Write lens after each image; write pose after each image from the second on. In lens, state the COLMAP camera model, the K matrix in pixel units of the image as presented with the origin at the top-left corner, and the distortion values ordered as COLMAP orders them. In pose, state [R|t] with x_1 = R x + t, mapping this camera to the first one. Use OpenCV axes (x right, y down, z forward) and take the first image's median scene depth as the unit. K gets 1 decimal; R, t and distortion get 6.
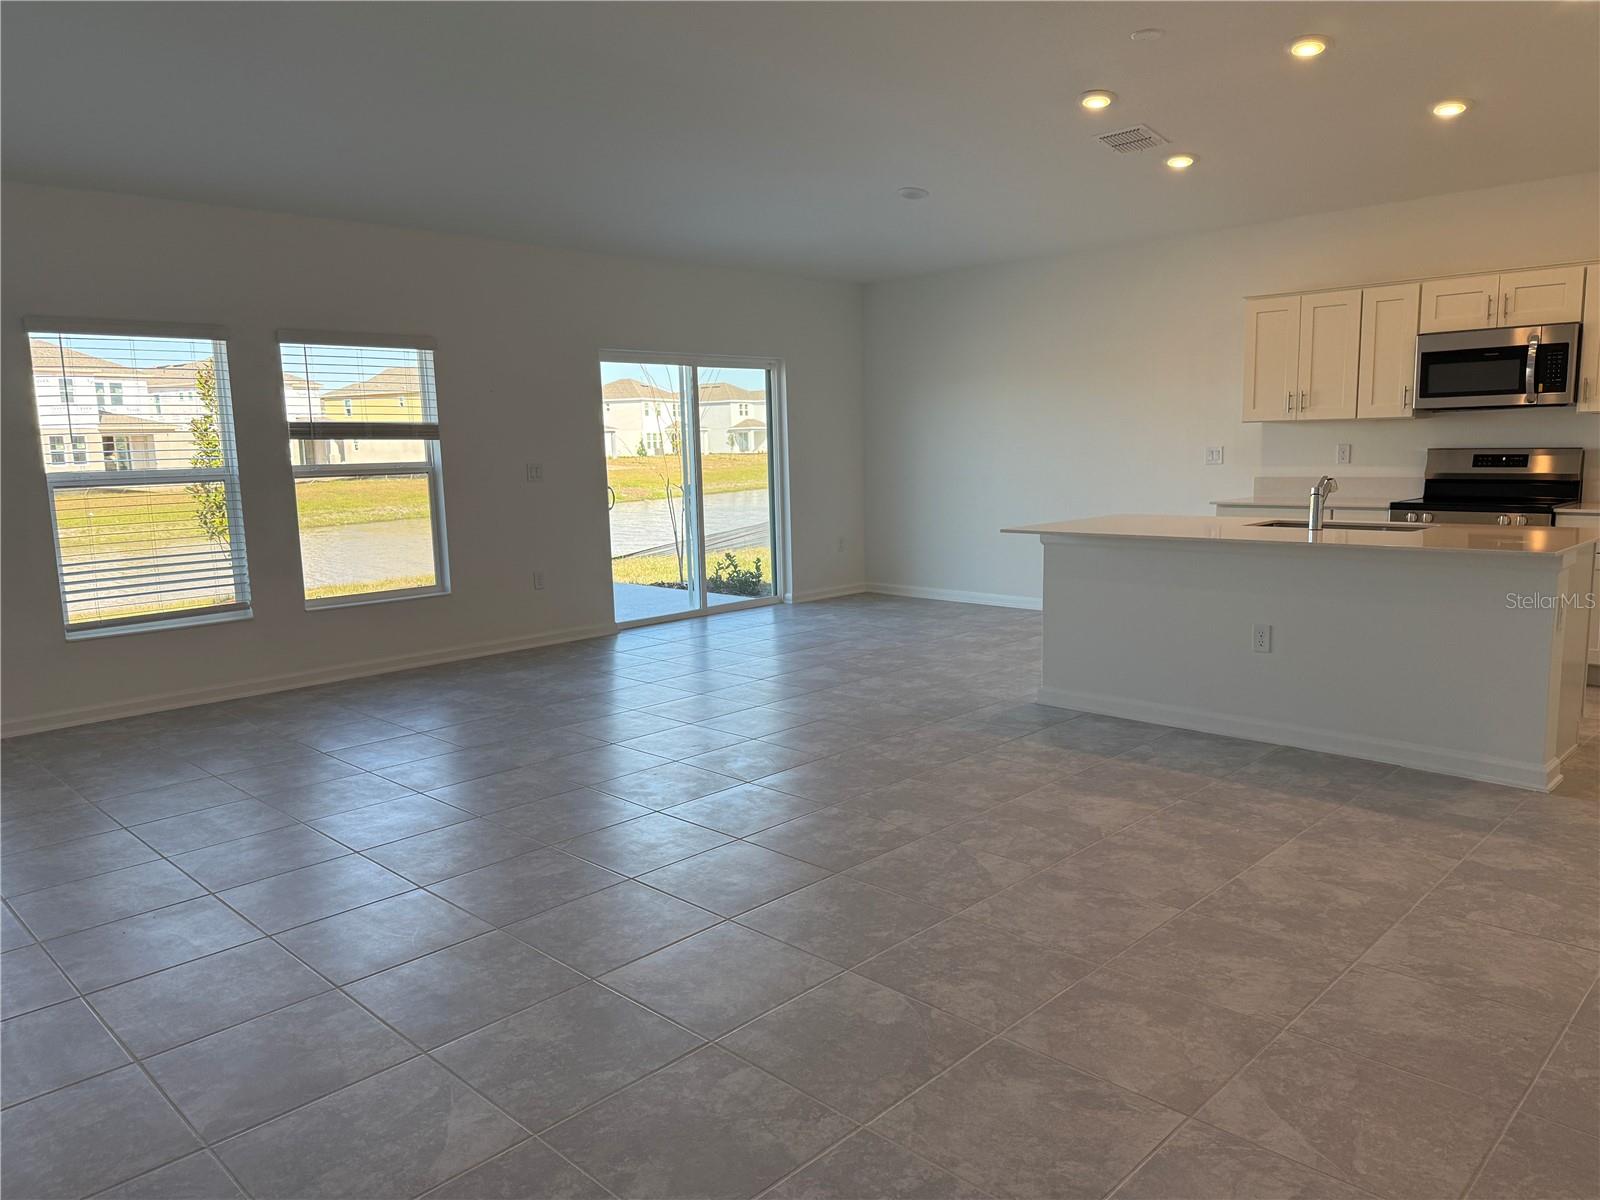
lens RADIAL K [[1111.1, 0, 797.0], [0, 1111.1, 605.1], [0, 0, 1]] dist [0.056949, -0.073241]
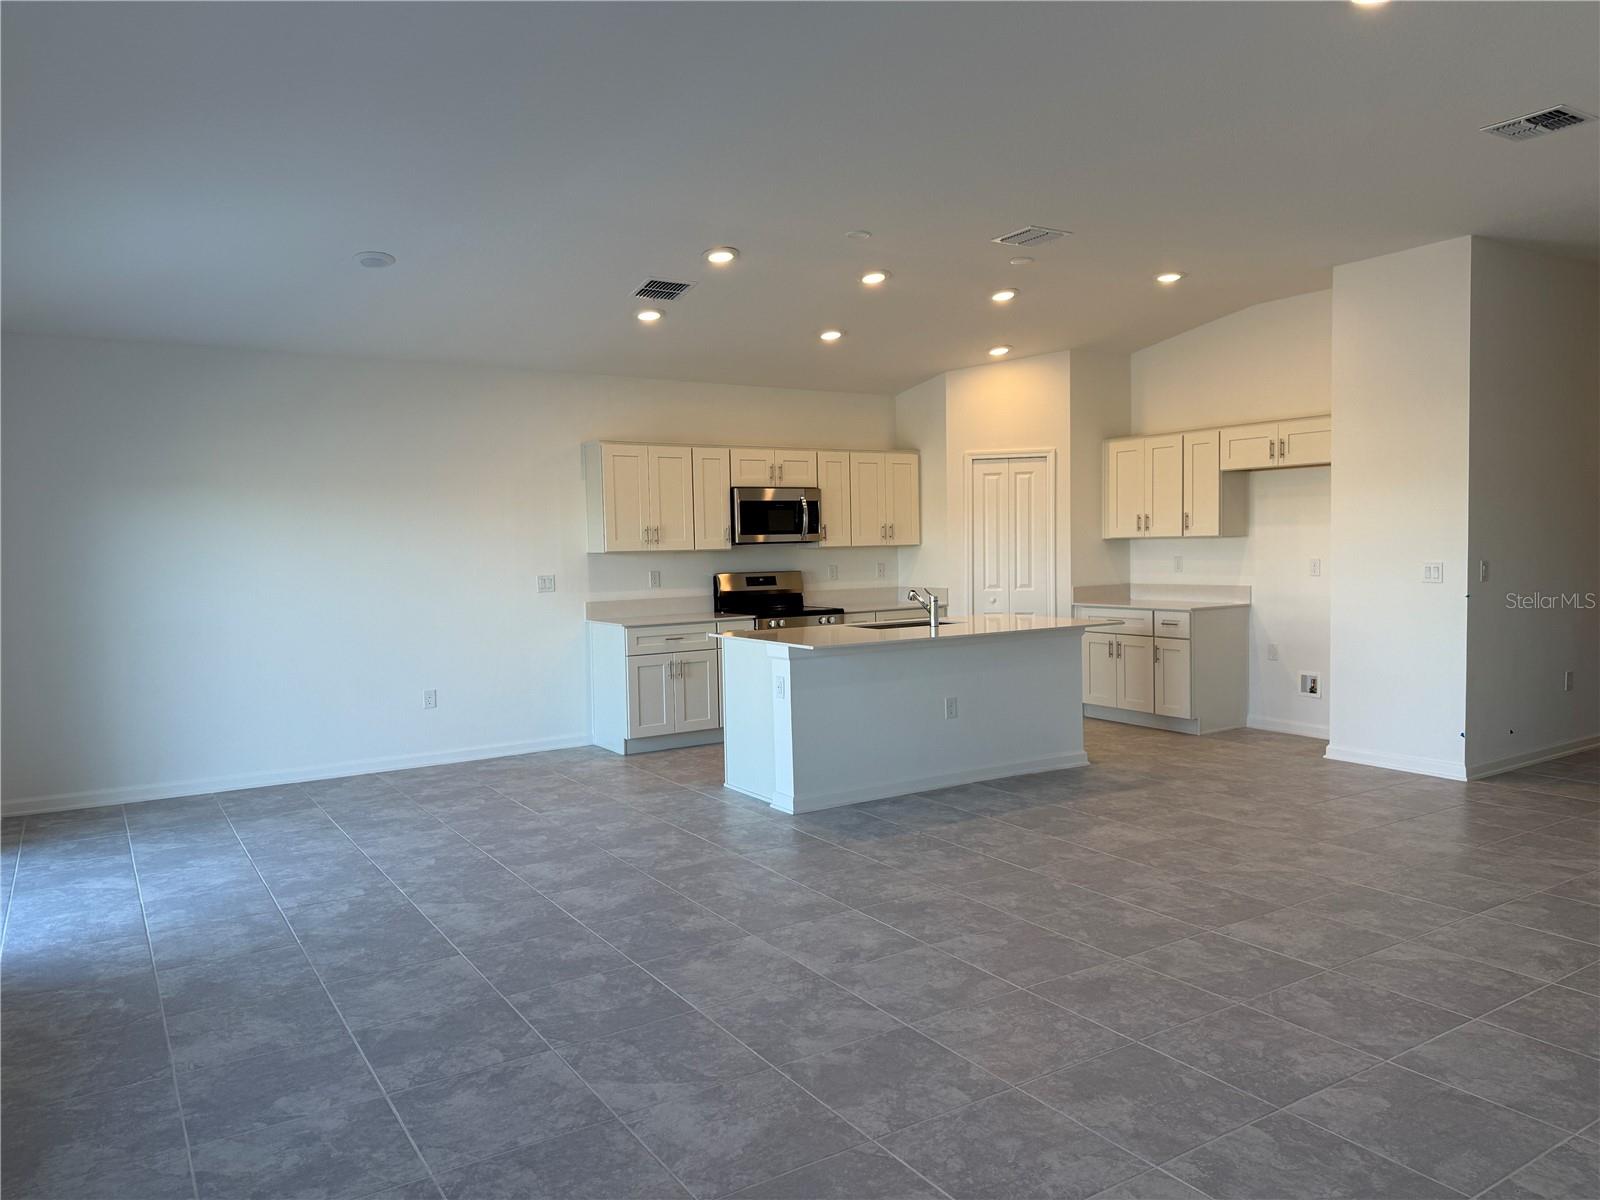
lens RADIAL K [[1111.1, 0, 782.0], [0, 1111.1, 589.0], [0, 0, 1]] dist [0.056949, -0.073241]
pose [[0.227144, -0.019049, 0.973675, -0.726544], [0.157320, 0.987395, -0.017383, -0.094217], [-0.961070, 0.157127, 0.227277, 0.687665]]
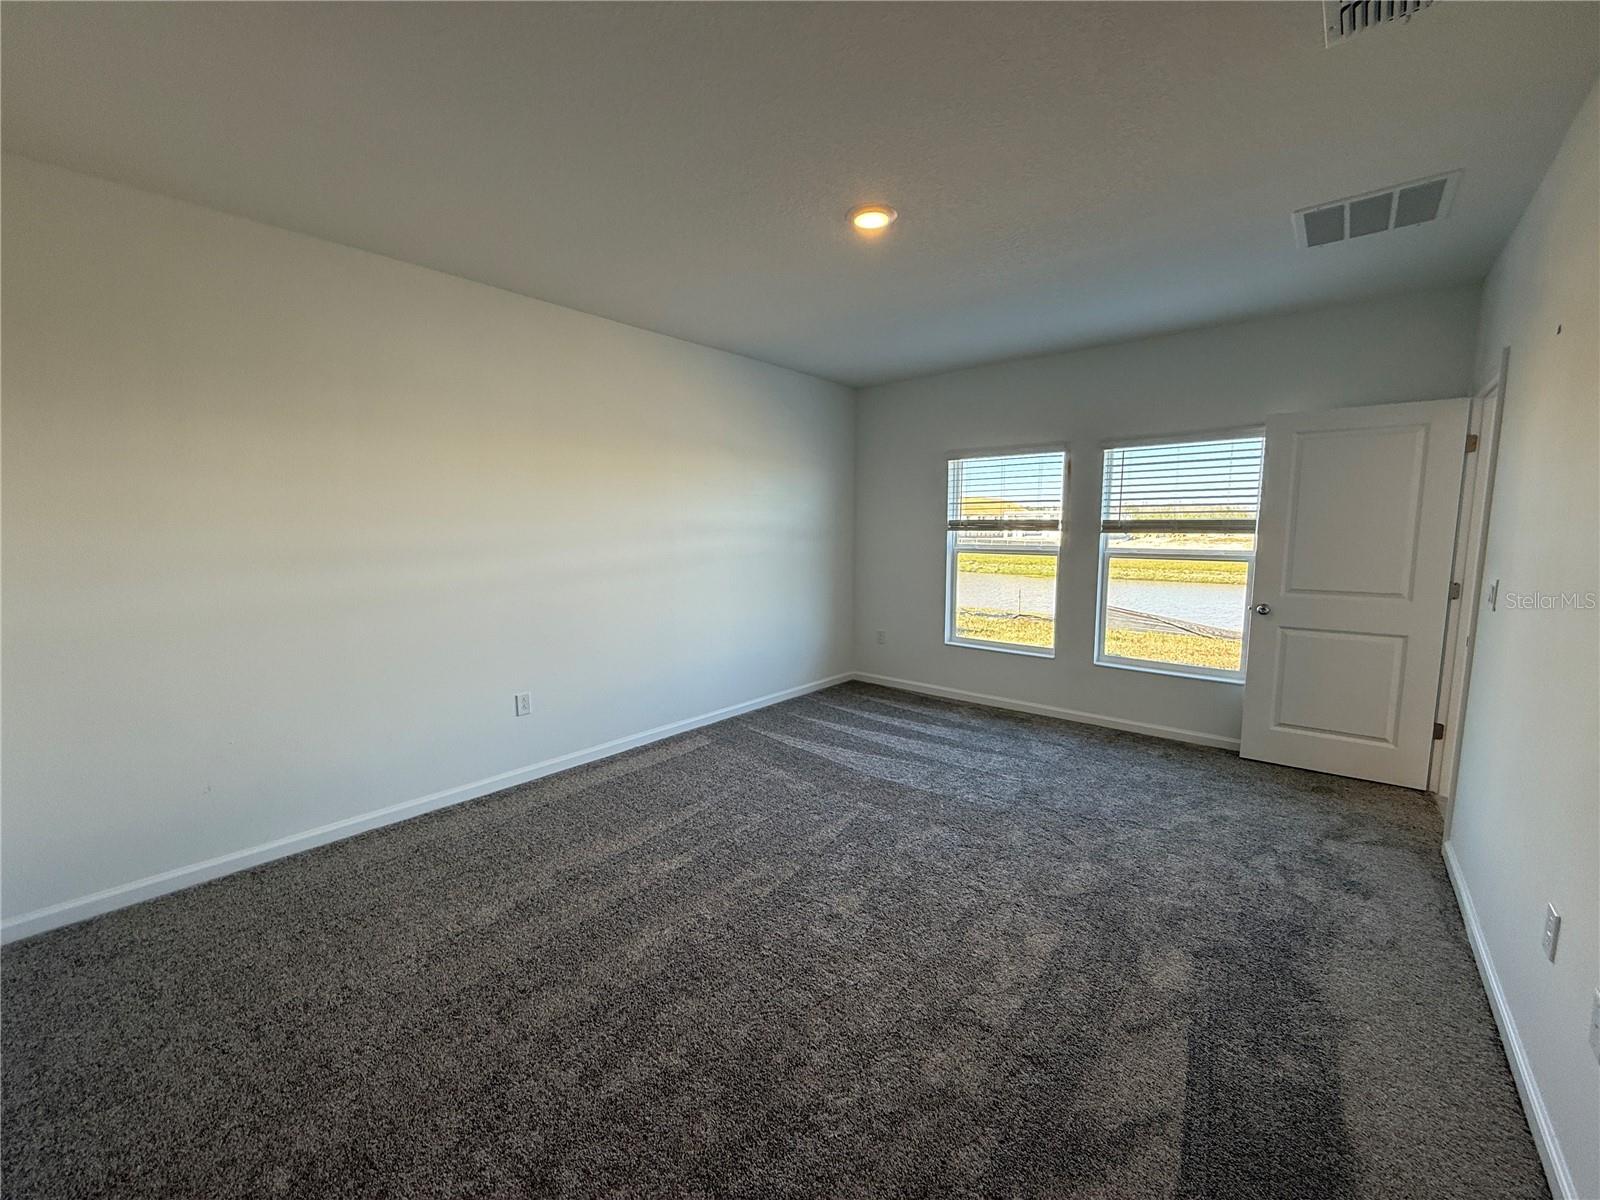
lens RADIAL K [[632.4, 0, 803.4], [0, 632.4, 602.0], [0, 0, 1]] dist [0.001047, 0.000442]
pose [[0.091336, 0.156253, -0.983485, 0.208311], [-0.156650, 0.977571, 0.140765, -0.121470], [0.983422, 0.141206, 0.113765, 0.640230]]
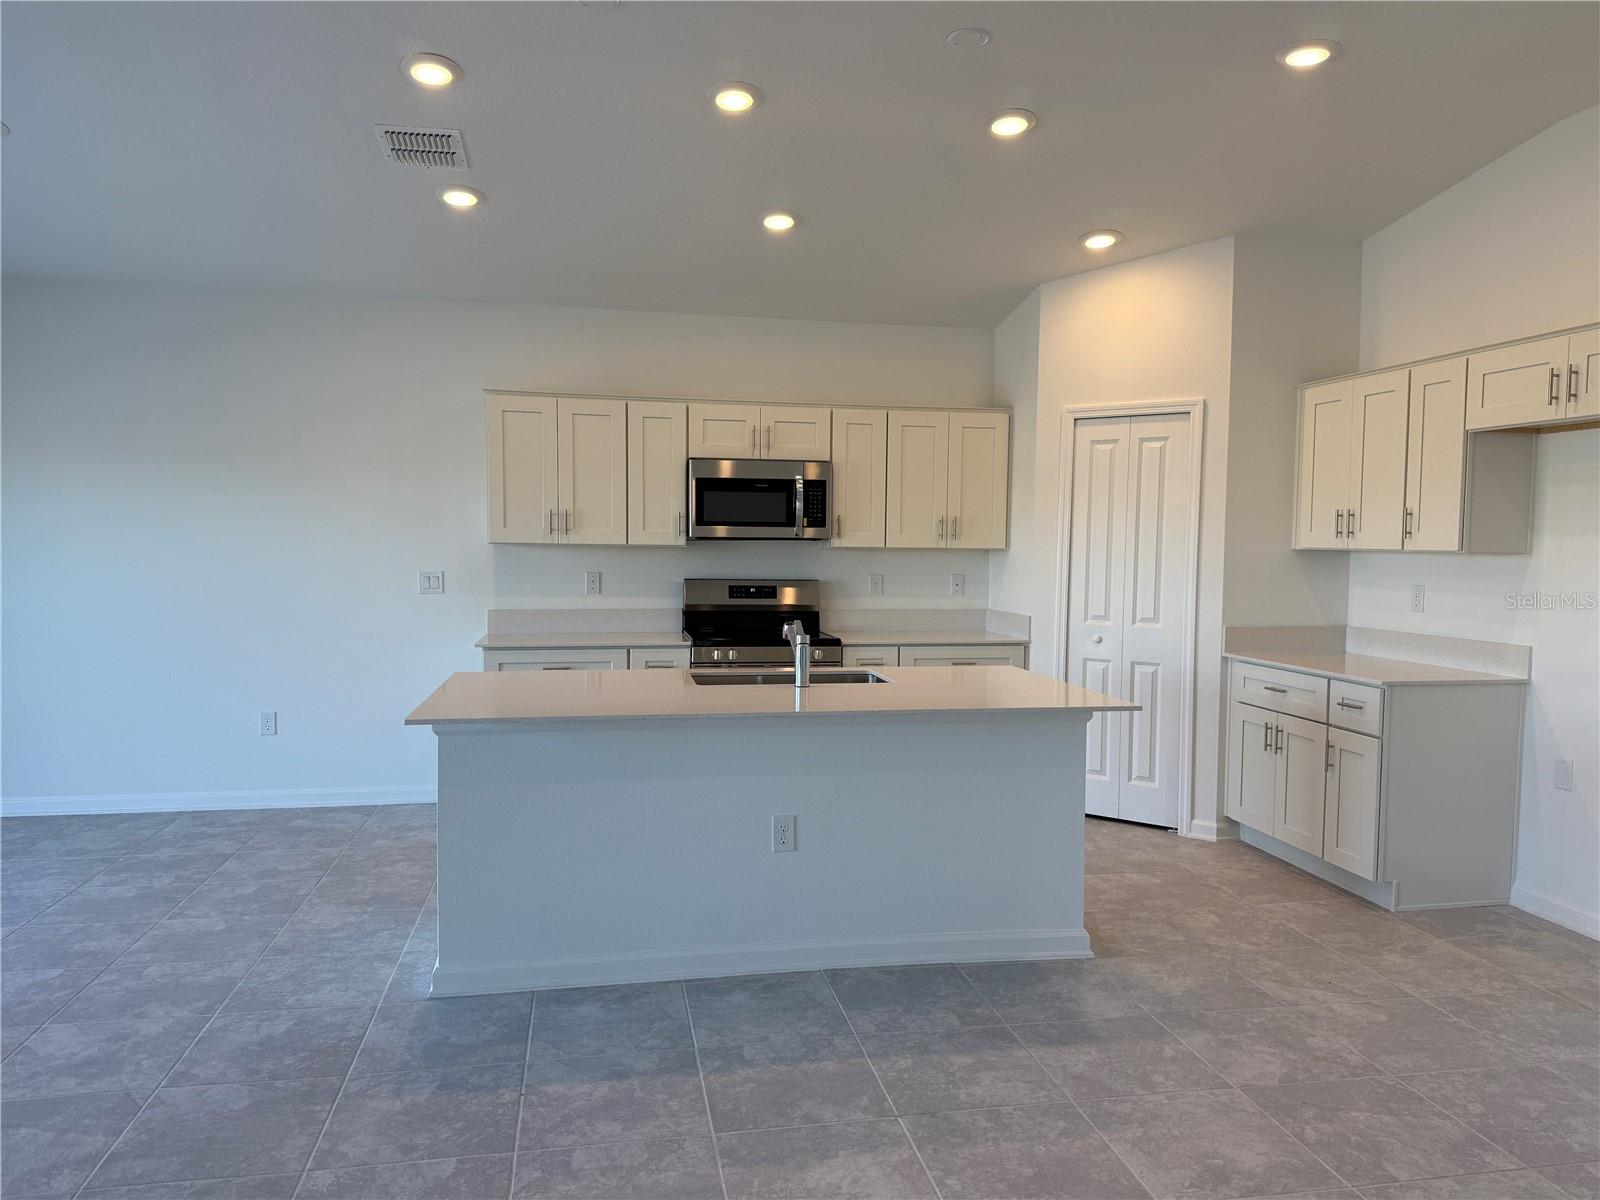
lens RADIAL K [[1111.1, 0, 800.4], [0, 1111.1, 597.7], [0, 0, 1]] dist [0.056949, -0.073241]
pose [[0.562302, -0.011648, 0.826850, -0.162345], [0.094899, 0.994204, -0.050531, -0.072573], [-0.821468, 0.106881, 0.560148, 0.433039]]
